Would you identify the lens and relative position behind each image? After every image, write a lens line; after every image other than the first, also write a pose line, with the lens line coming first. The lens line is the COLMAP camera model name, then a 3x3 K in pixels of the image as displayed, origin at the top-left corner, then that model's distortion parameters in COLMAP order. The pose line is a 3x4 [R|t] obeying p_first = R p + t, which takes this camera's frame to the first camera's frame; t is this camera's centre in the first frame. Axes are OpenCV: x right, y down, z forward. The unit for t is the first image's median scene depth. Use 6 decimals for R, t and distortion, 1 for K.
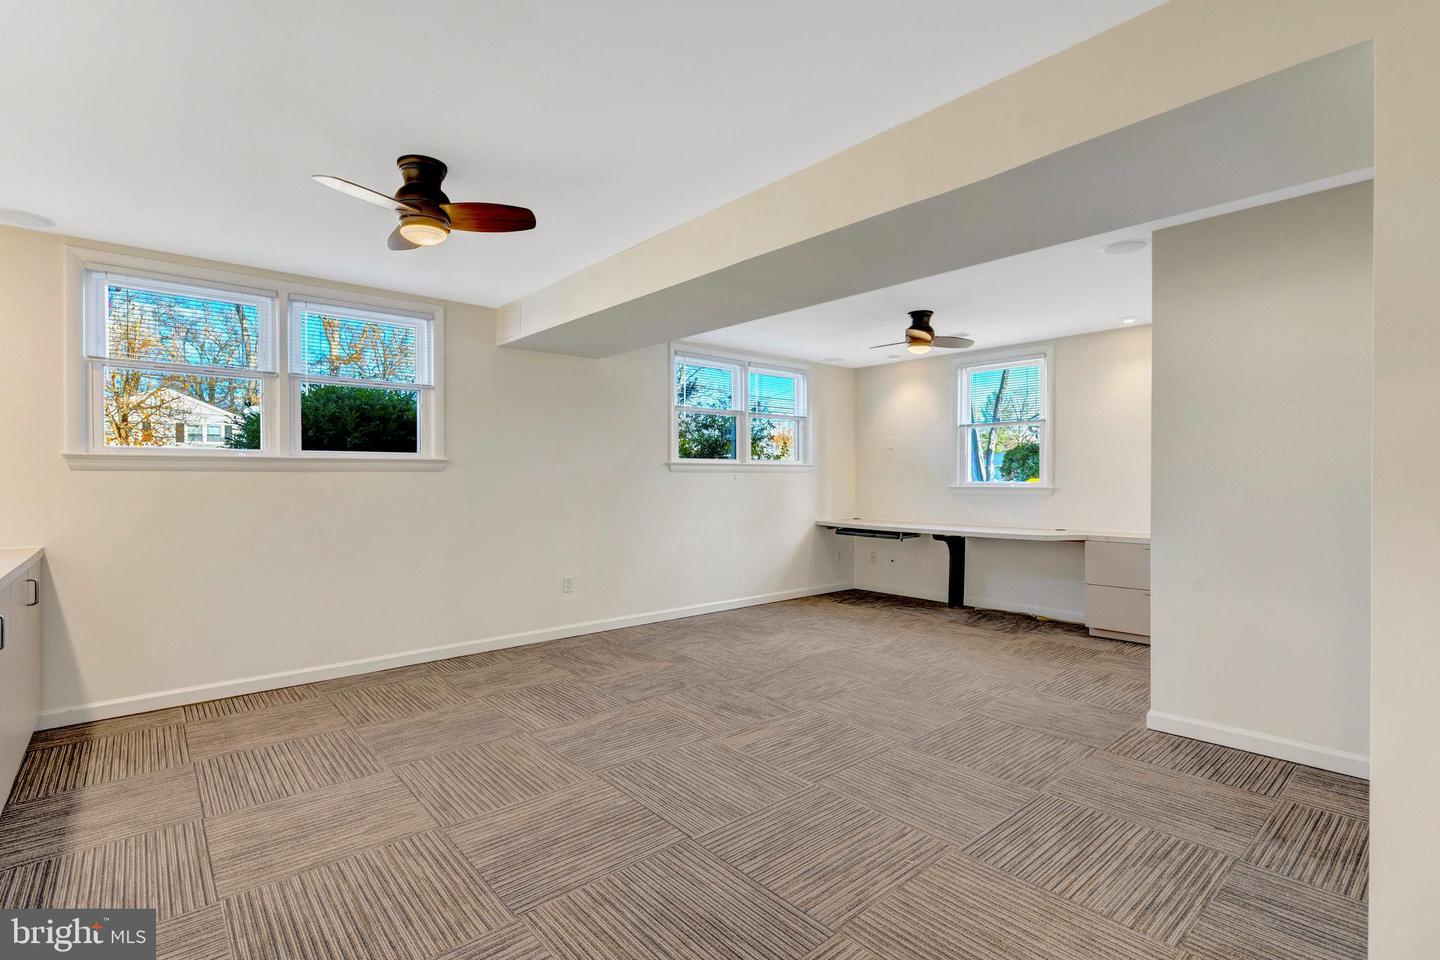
lens RADIAL K [[672.5, 0, 718.7], [0, 672.5, 477.6], [0, 0, 1]] dist [-0.000969, 0.000178]
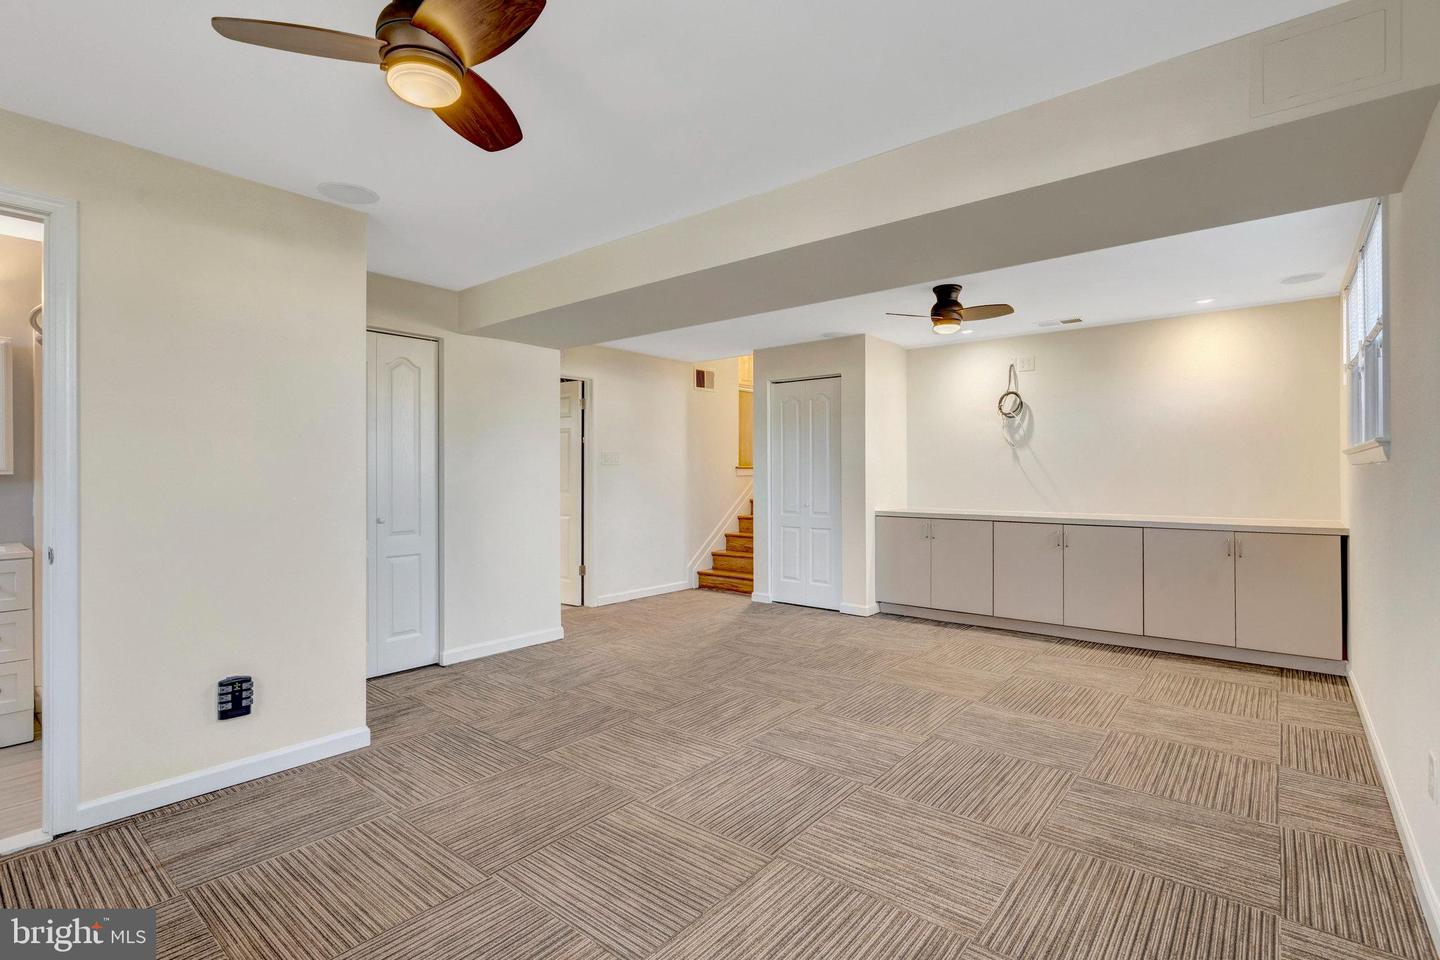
lens RADIAL K [[672.5, 0, 722.6], [0, 672.5, 477.9], [0, 0, 1]] dist [-0.000969, 0.000178]
pose [[-0.985736, 0.004251, -0.168243, 0.314633], [0.003021, 0.999967, 0.007568, -0.001033], [0.168269, 0.006952, -0.985717, 2.017511]]
